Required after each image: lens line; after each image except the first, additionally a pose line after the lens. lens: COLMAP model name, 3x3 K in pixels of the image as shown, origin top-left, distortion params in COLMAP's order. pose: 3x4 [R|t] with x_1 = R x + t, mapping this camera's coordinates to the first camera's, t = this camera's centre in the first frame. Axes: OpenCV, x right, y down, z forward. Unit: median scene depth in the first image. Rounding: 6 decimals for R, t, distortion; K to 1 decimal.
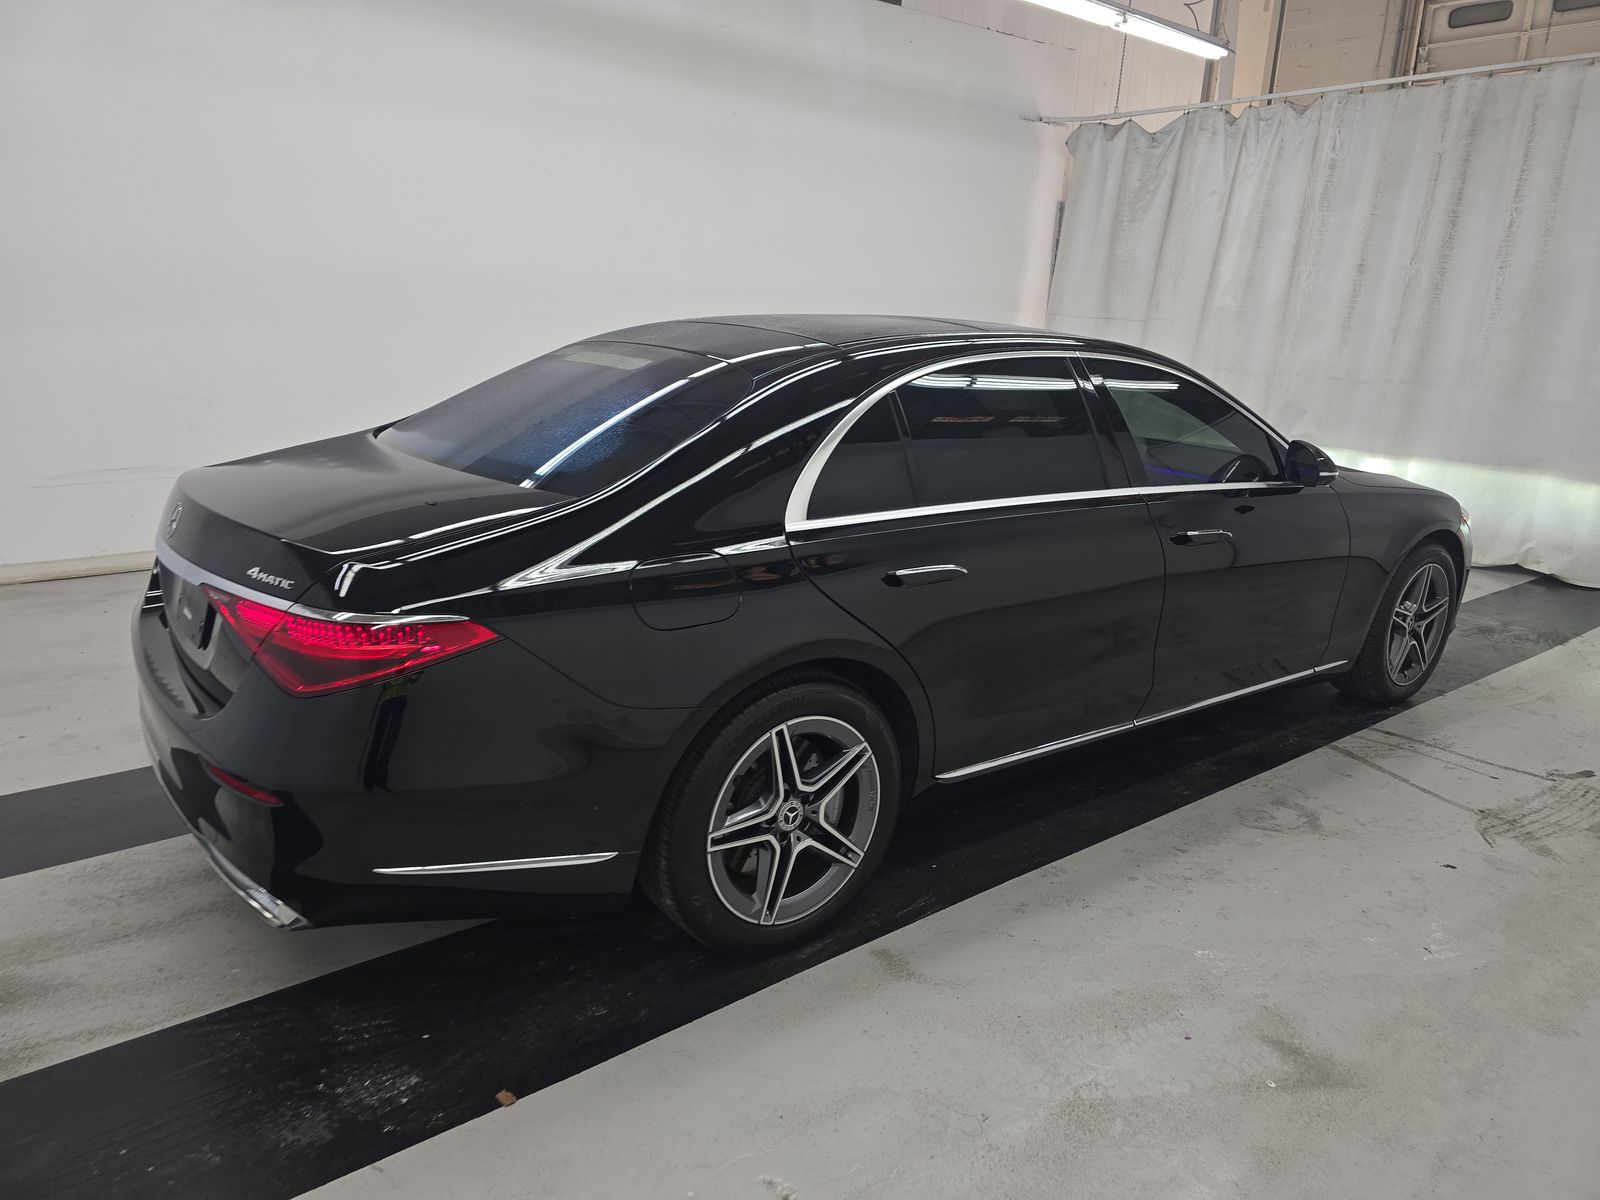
lens RADIAL K [[1046.5, 0, 802.3], [0, 1046.5, 601.9], [0, 0, 1]] dist [0.026916, -0.037672]
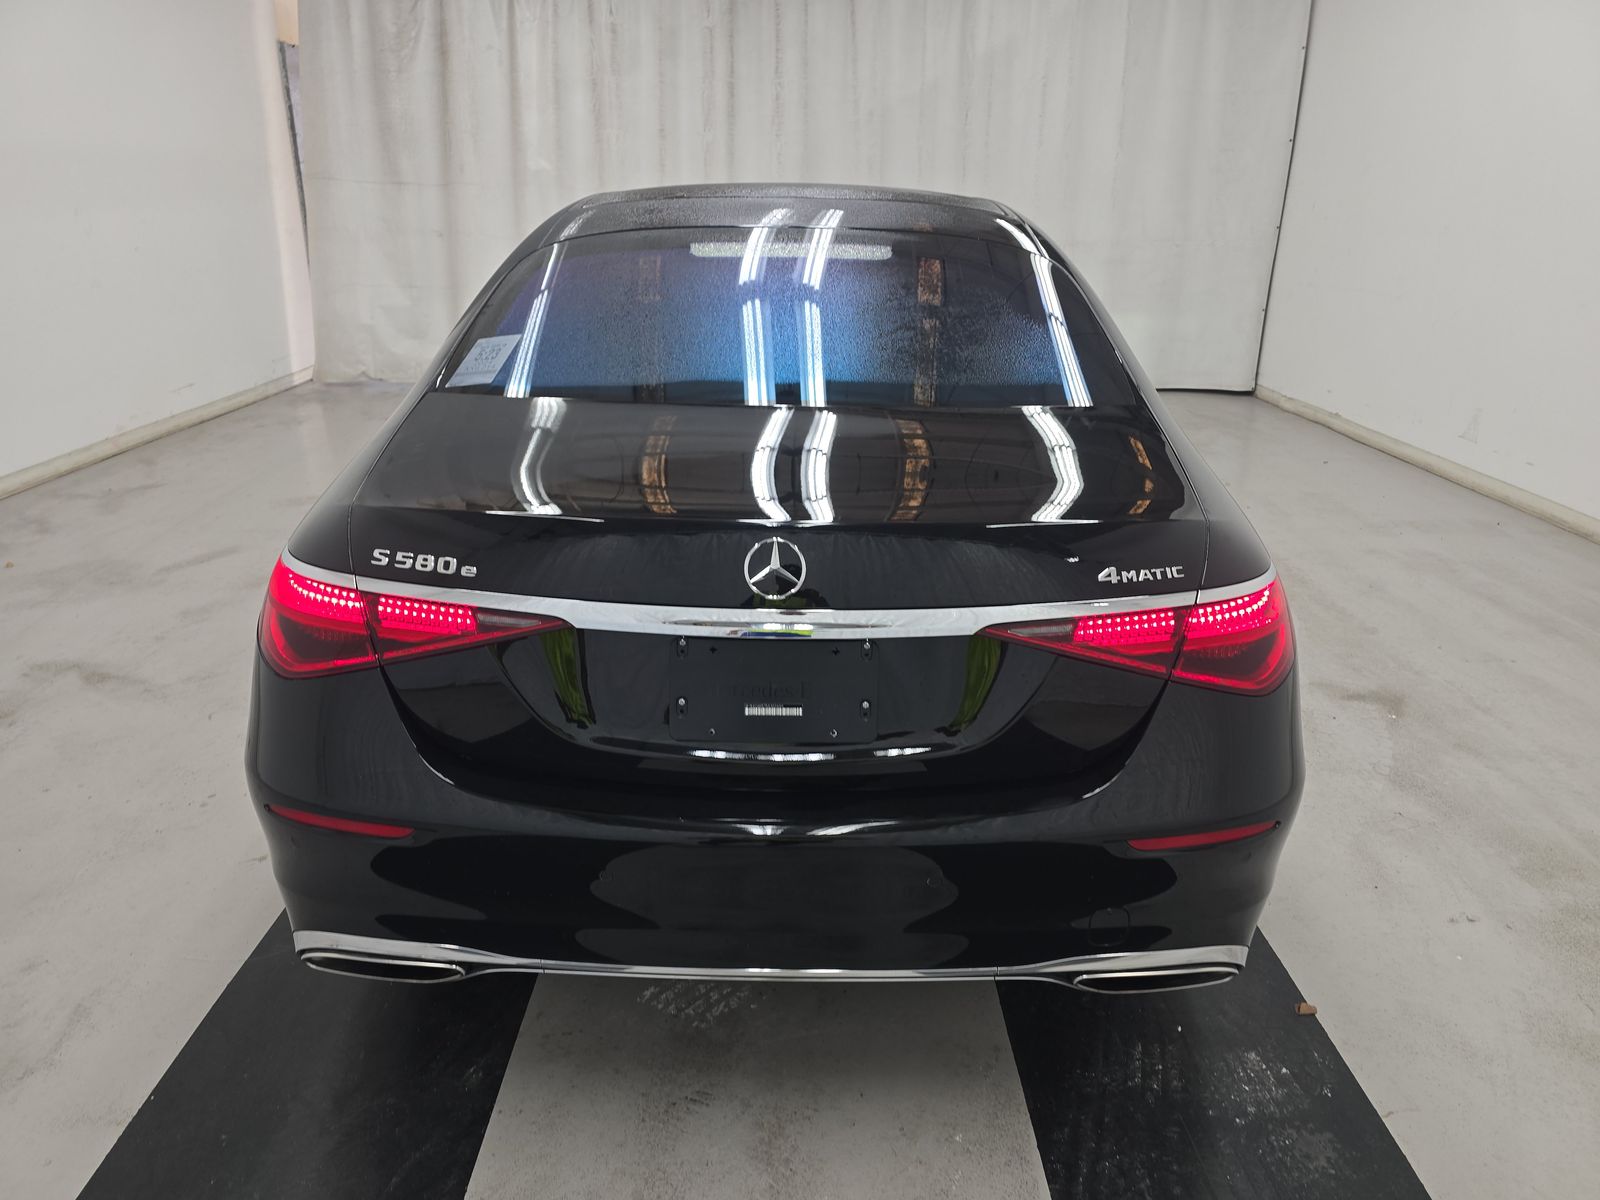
lens RADIAL K [[1046.5, 0, 796.9], [0, 1046.5, 598.7], [0, 0, 1]] dist [0.026916, -0.037672]
pose [[0.621982, -0.300092, 0.723245, -0.734474], [0.213976, 0.953631, 0.211668, -0.130988], [-0.753228, 0.023104, 0.657353, 0.432398]]
